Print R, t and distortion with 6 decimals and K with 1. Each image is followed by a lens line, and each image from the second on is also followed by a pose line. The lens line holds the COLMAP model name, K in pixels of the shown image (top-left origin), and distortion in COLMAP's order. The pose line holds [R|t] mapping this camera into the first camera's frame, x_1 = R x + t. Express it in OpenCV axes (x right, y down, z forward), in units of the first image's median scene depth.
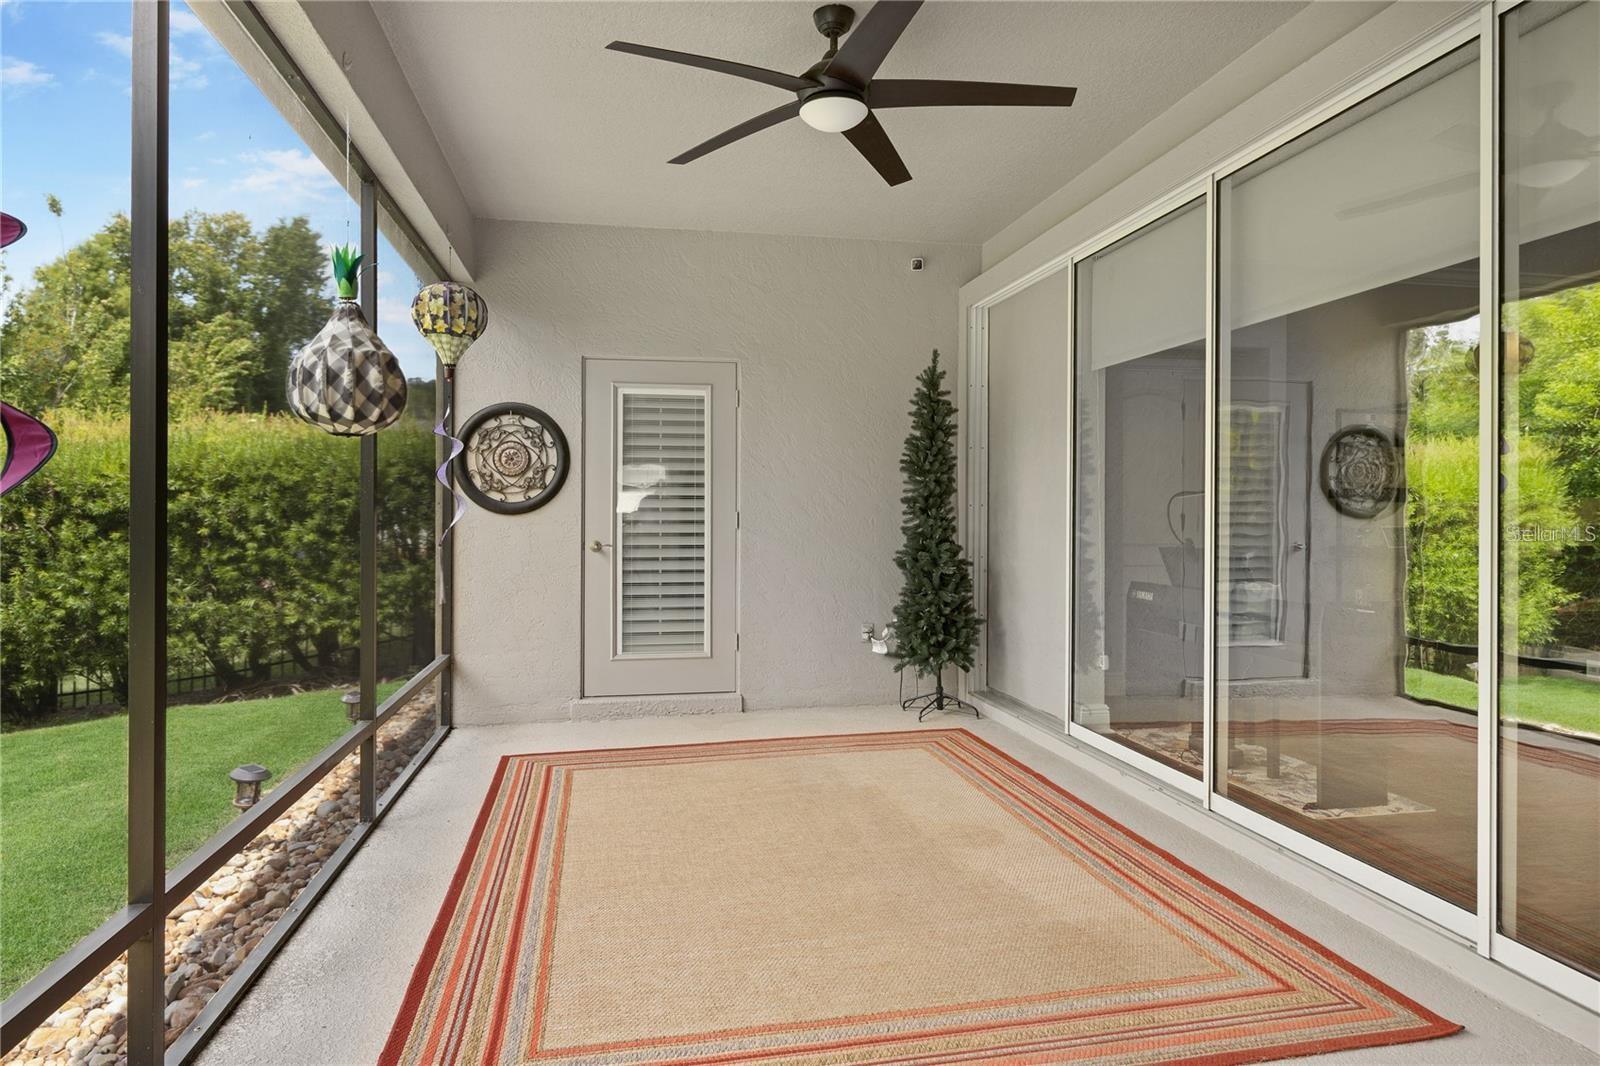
lens RADIAL K [[919.9, 0, 800.9], [0, 919.9, 522.2], [0, 0, 1]] dist [0.021788, 0.001513]
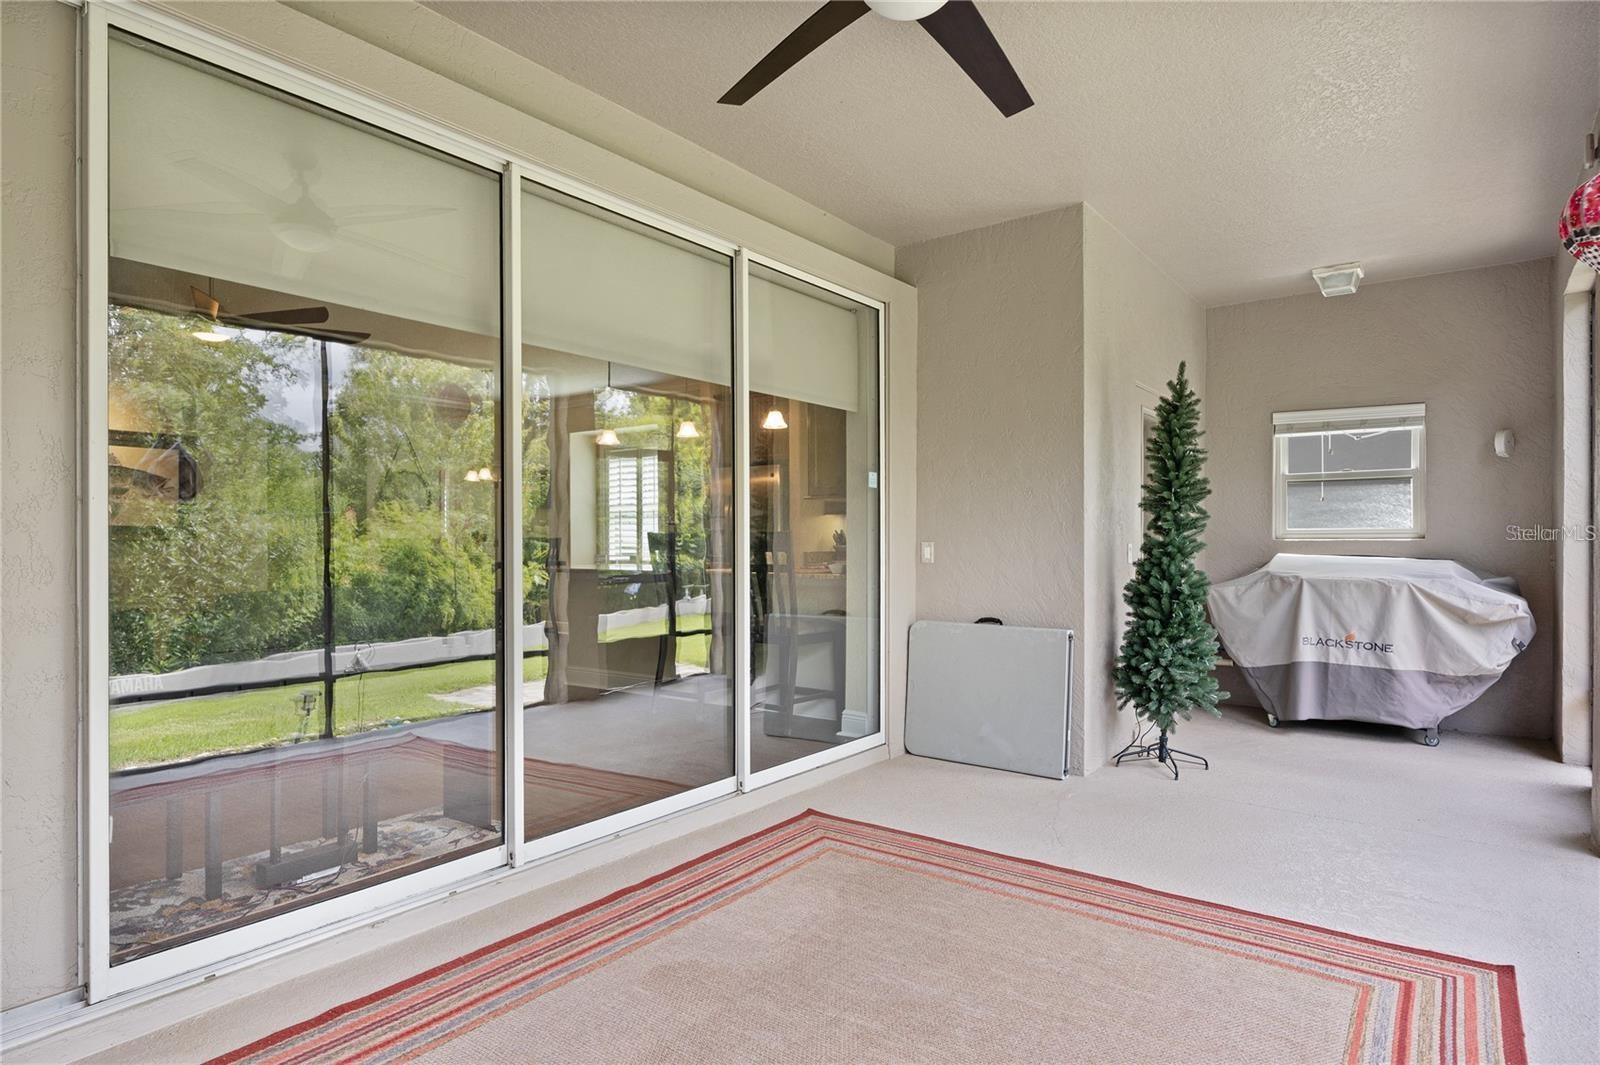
lens RADIAL K [[919.9, 0, 803.3], [0, 919.9, 540.0], [0, 0, 1]] dist [0.021788, 0.001513]
pose [[-0.673260, -0.002871, 0.739400, -0.490390], [0.006406, 0.999932, 0.009716, -0.016365], [-0.739378, 0.011278, -0.673196, 1.674995]]
